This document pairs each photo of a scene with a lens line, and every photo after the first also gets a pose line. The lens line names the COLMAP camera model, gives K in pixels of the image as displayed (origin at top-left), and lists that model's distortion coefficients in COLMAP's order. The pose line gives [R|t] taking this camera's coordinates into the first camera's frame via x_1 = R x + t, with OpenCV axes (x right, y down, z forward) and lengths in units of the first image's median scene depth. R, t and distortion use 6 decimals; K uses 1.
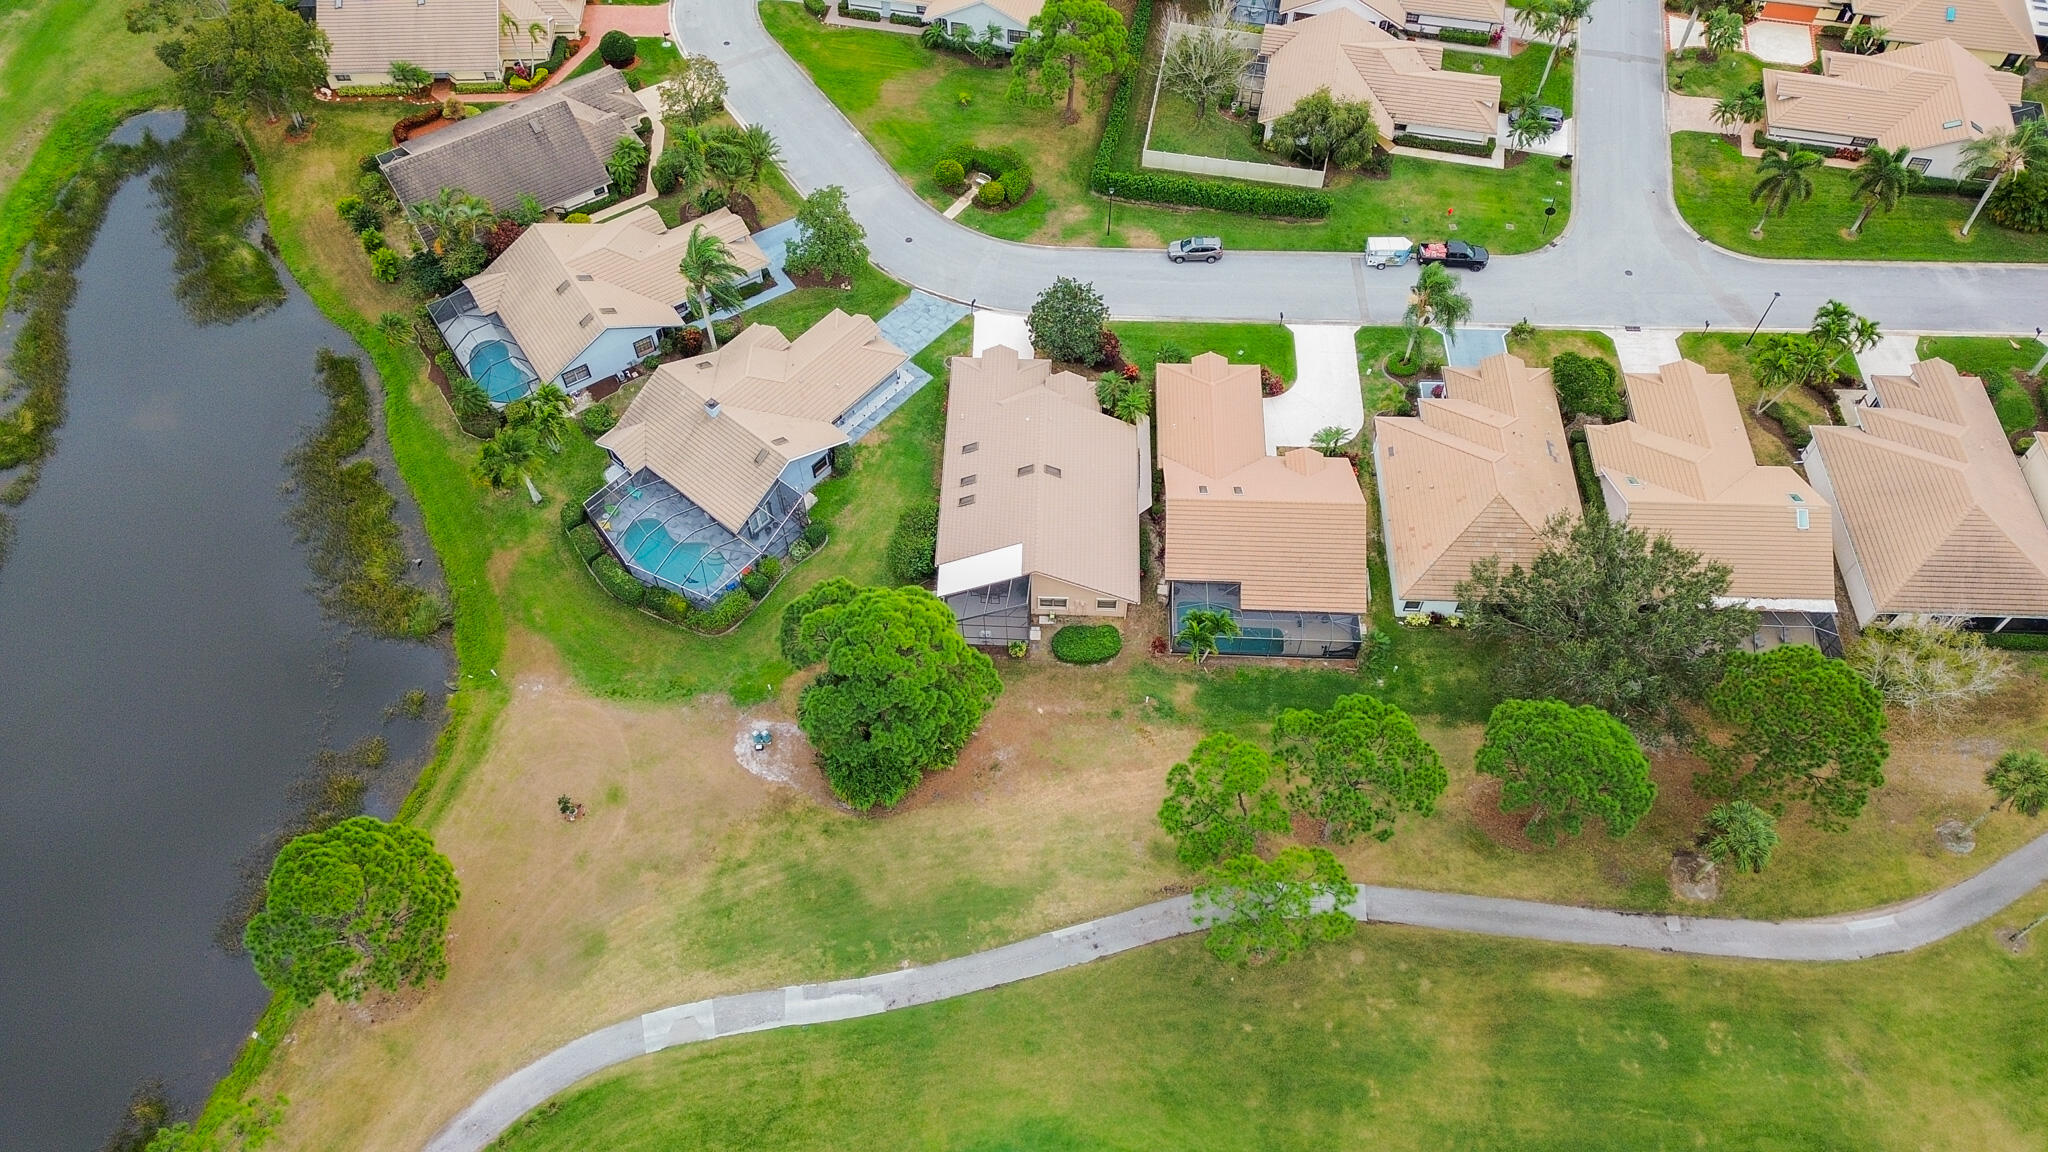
lens RADIAL K [[1441.8, 0, 1024.0], [0, 1441.8, 576.0], [0, 0, 1]] dist [0.072173, -0.061608]
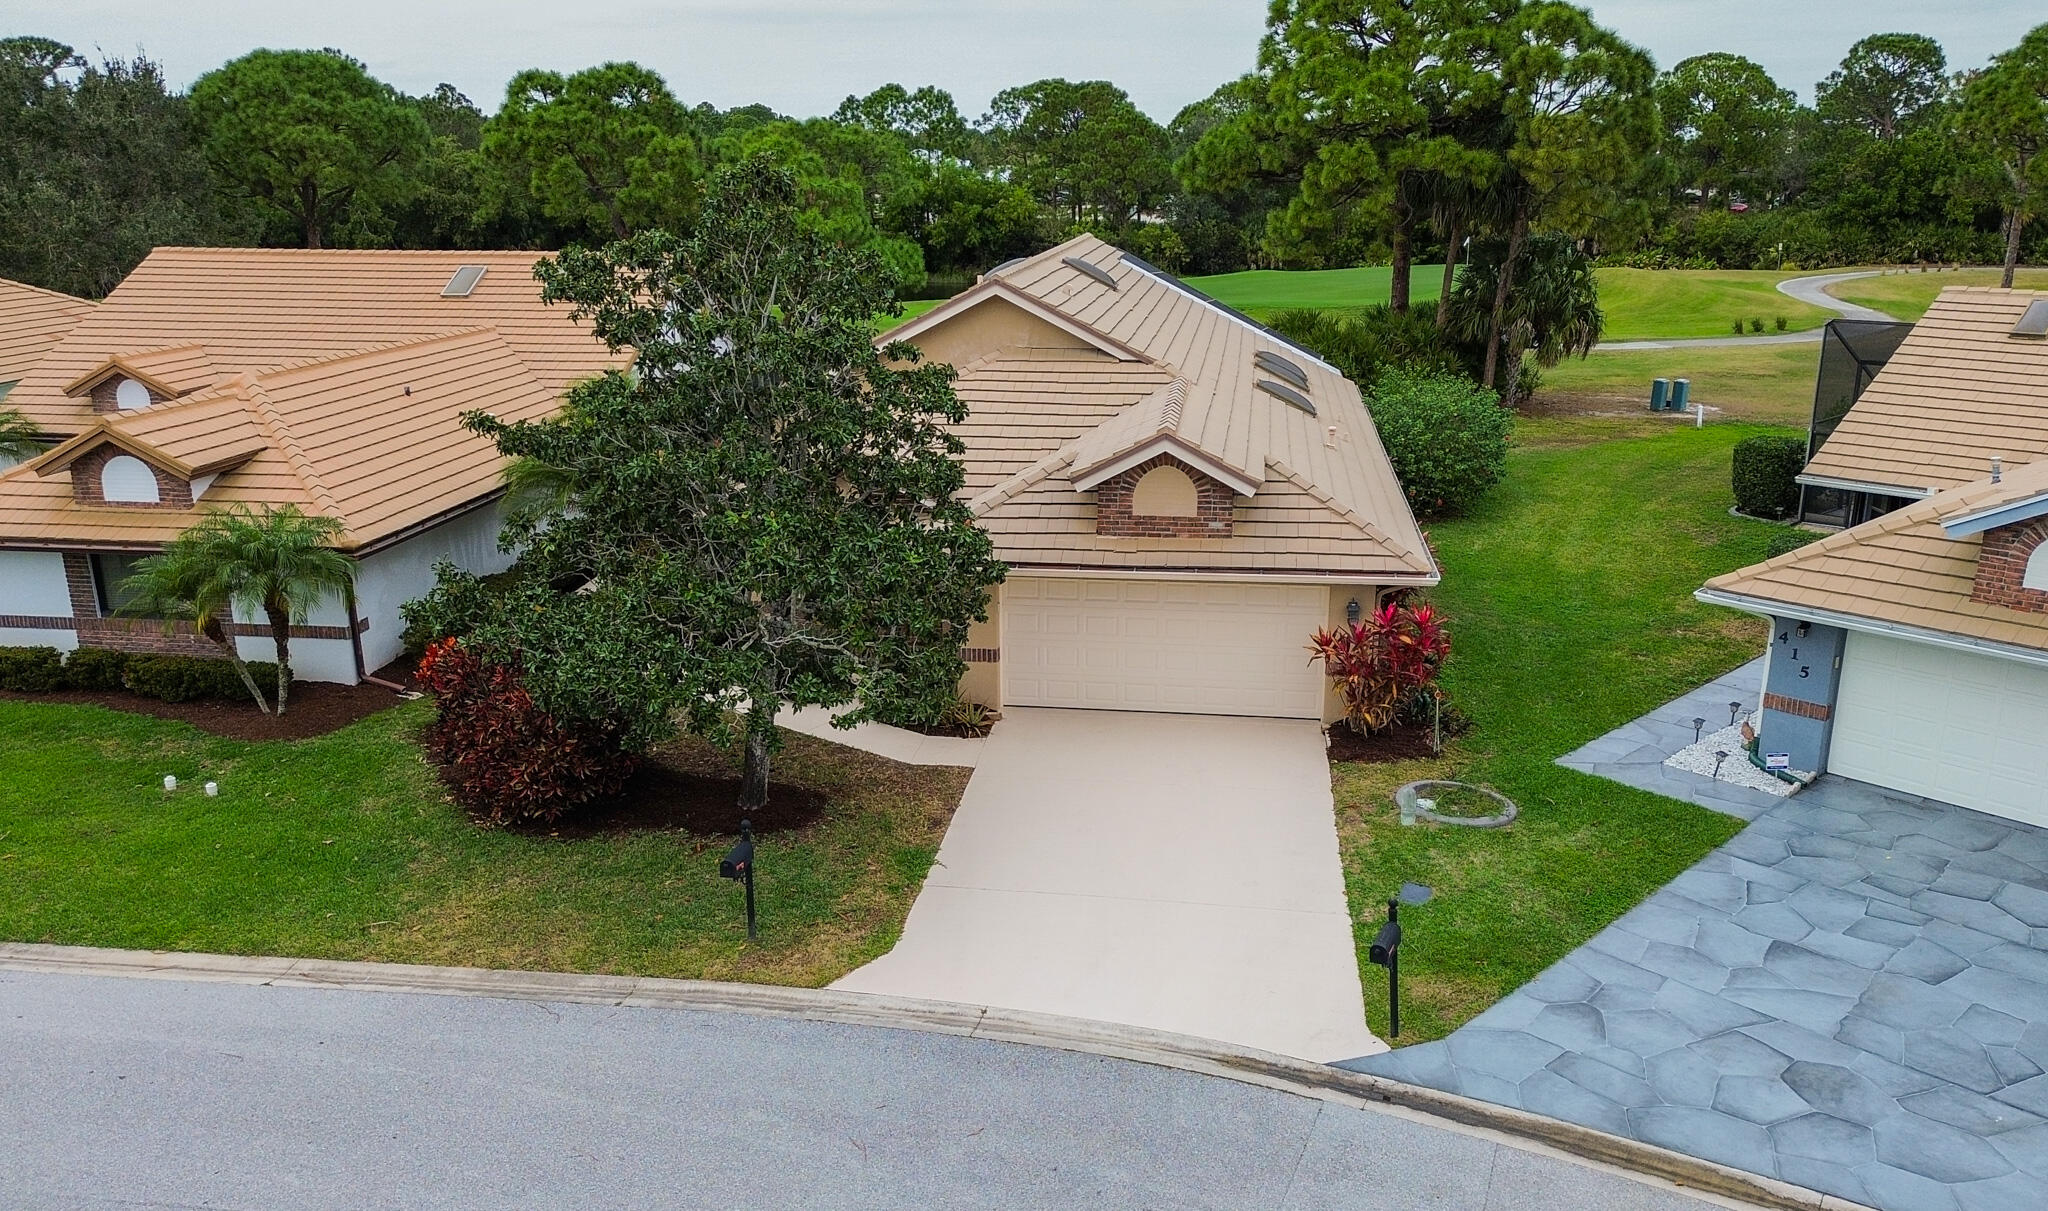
lens RADIAL K [[1582.3, 0, 1024.0], [0, 1582.3, 605.5], [0, 0, 1]] dist [0.043212, -0.006189]
pose [[-0.994195, -0.026551, 0.104269, -0.022068], [0.090550, 0.316989, 0.944097, -0.382058], [-0.058119, 0.948058, -0.312744, 1.211058]]
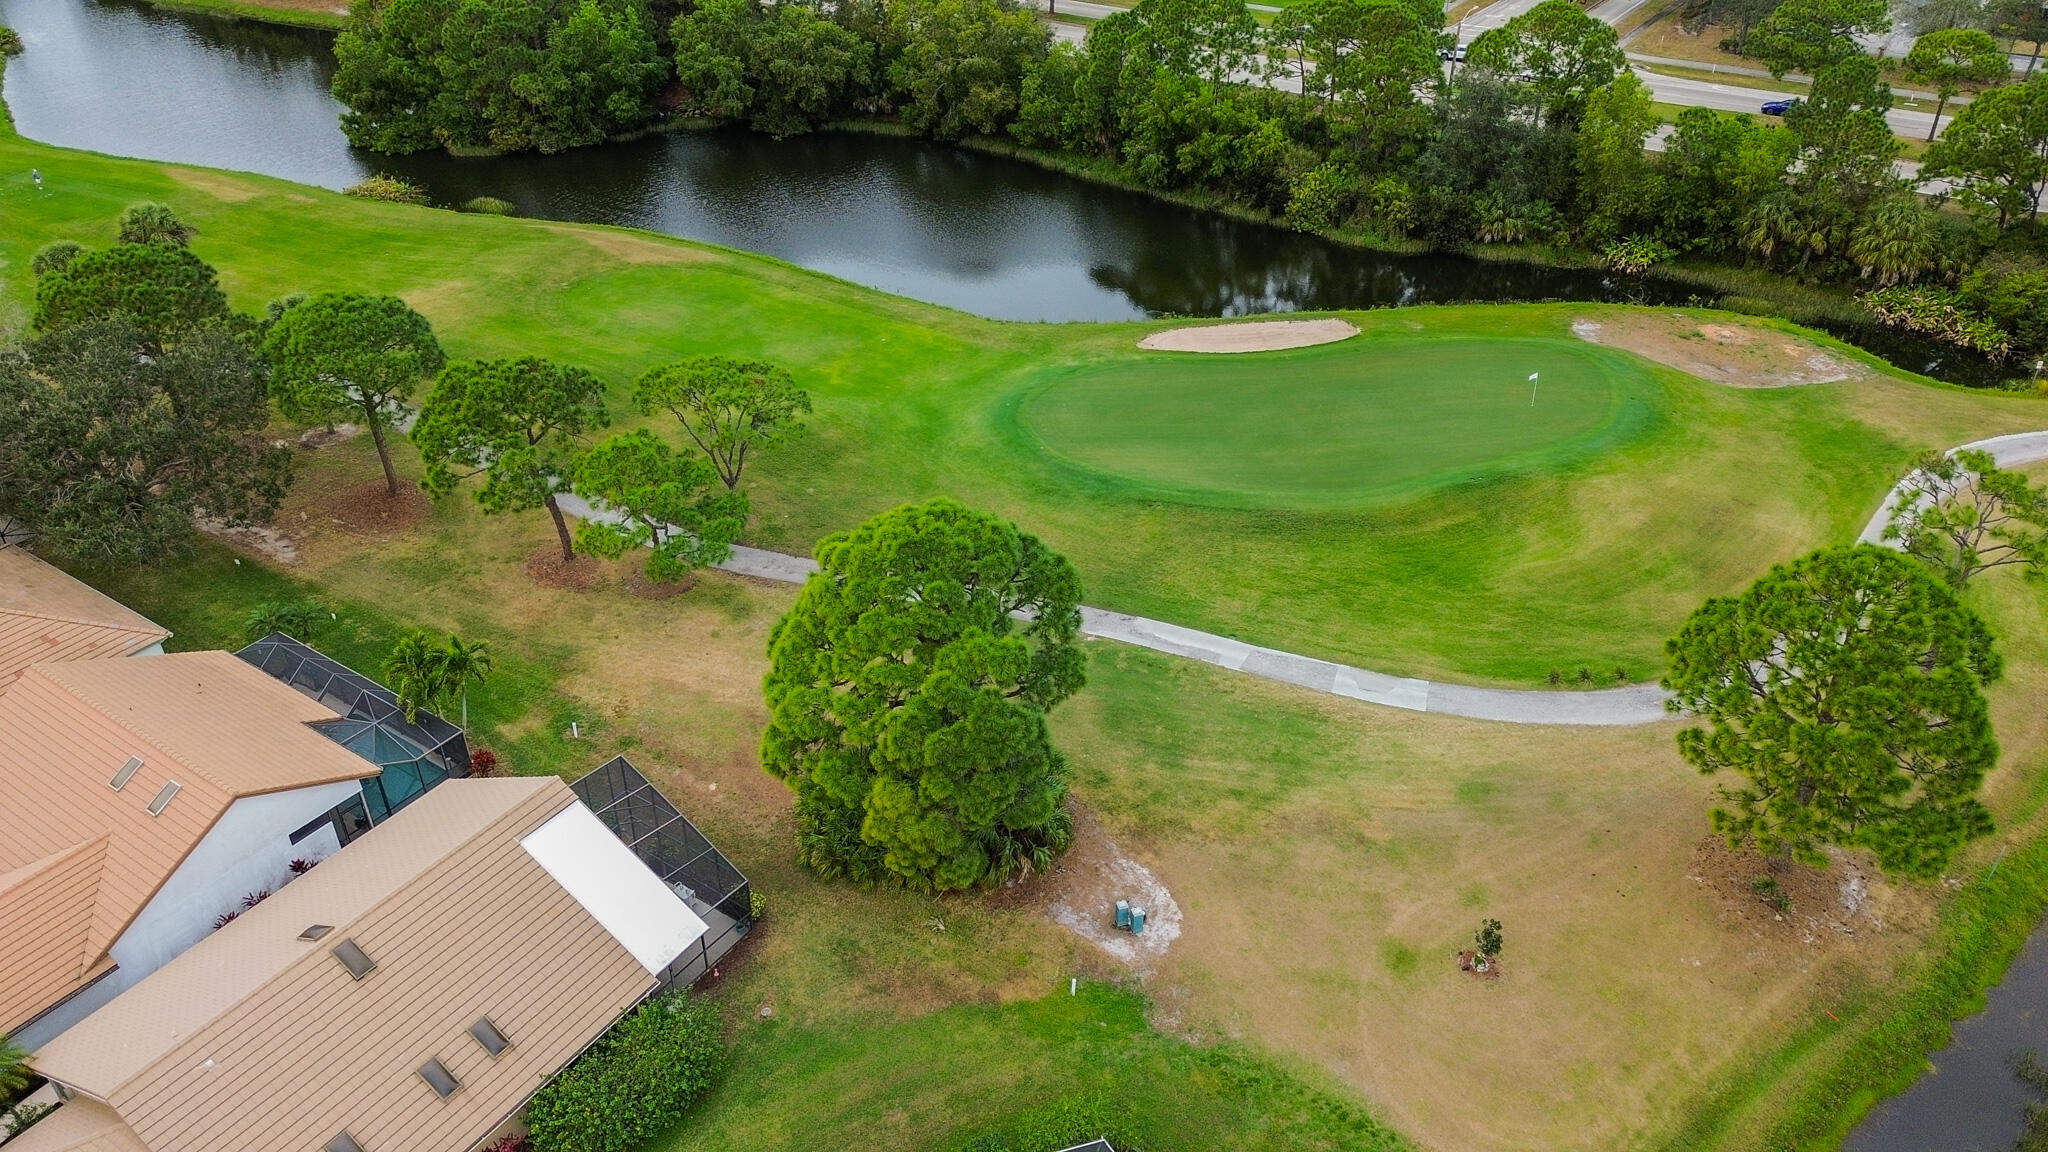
lens RADIAL K [[1441.8, 0, 1024.0], [0, 1441.8, 576.0], [0, 0, 1]] dist [0.072173, -0.061608]
pose [[-0.849961, -0.289134, 0.440418, -0.344555], [0.436141, 0.082793, 0.896061, -0.405271], [-0.295545, 0.953702, 0.055732, 0.829361]]
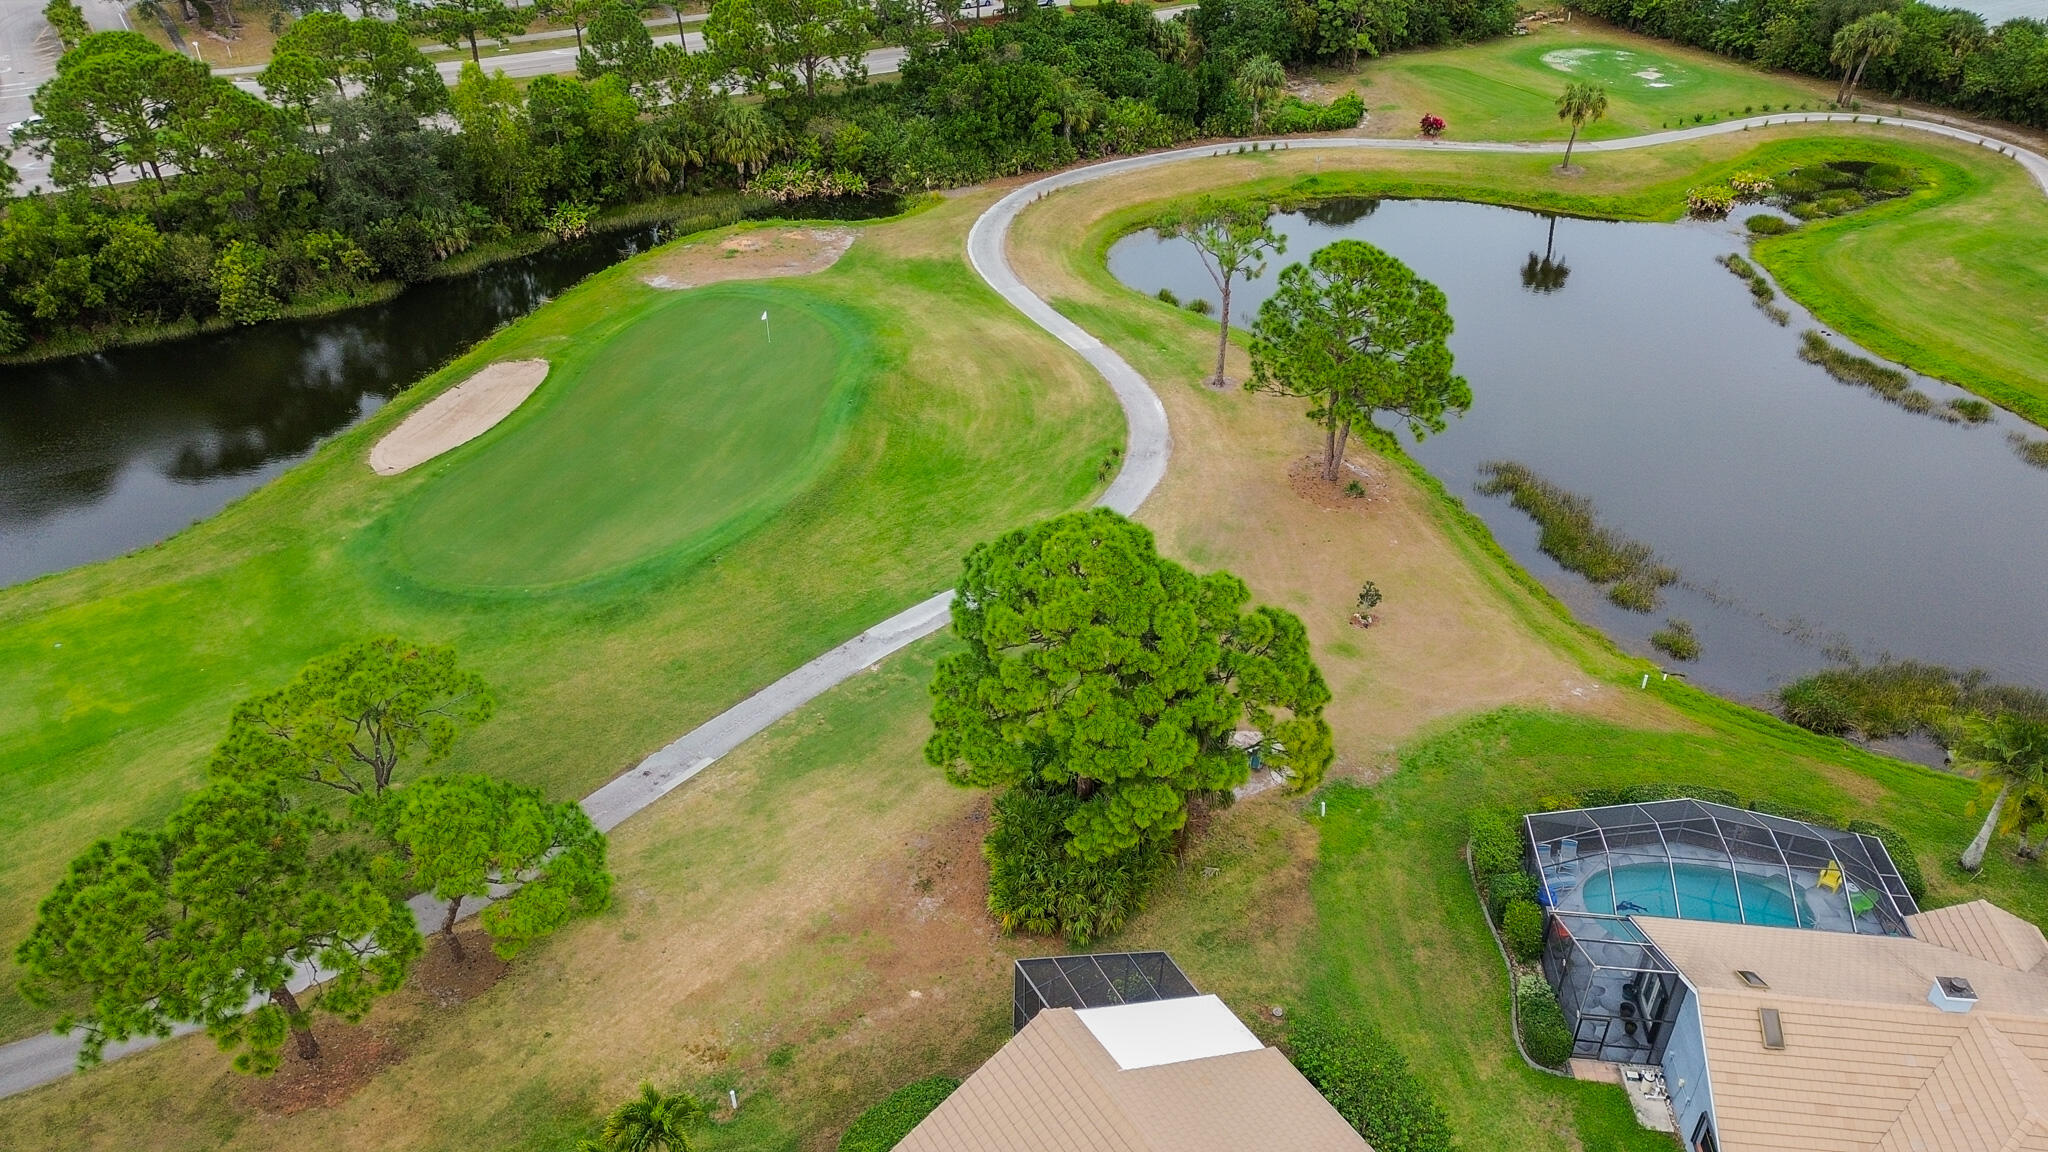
lens RADIAL K [[1441.8, 0, 1024.0], [0, 1441.8, 576.0], [0, 0, 1]] dist [0.072173, -0.061608]
pose [[-0.821848, 0.309102, -0.478562, 0.181698], [-0.475742, 0.089778, 0.874991, -0.395515], [0.313426, 0.946782, 0.073269, 0.818893]]
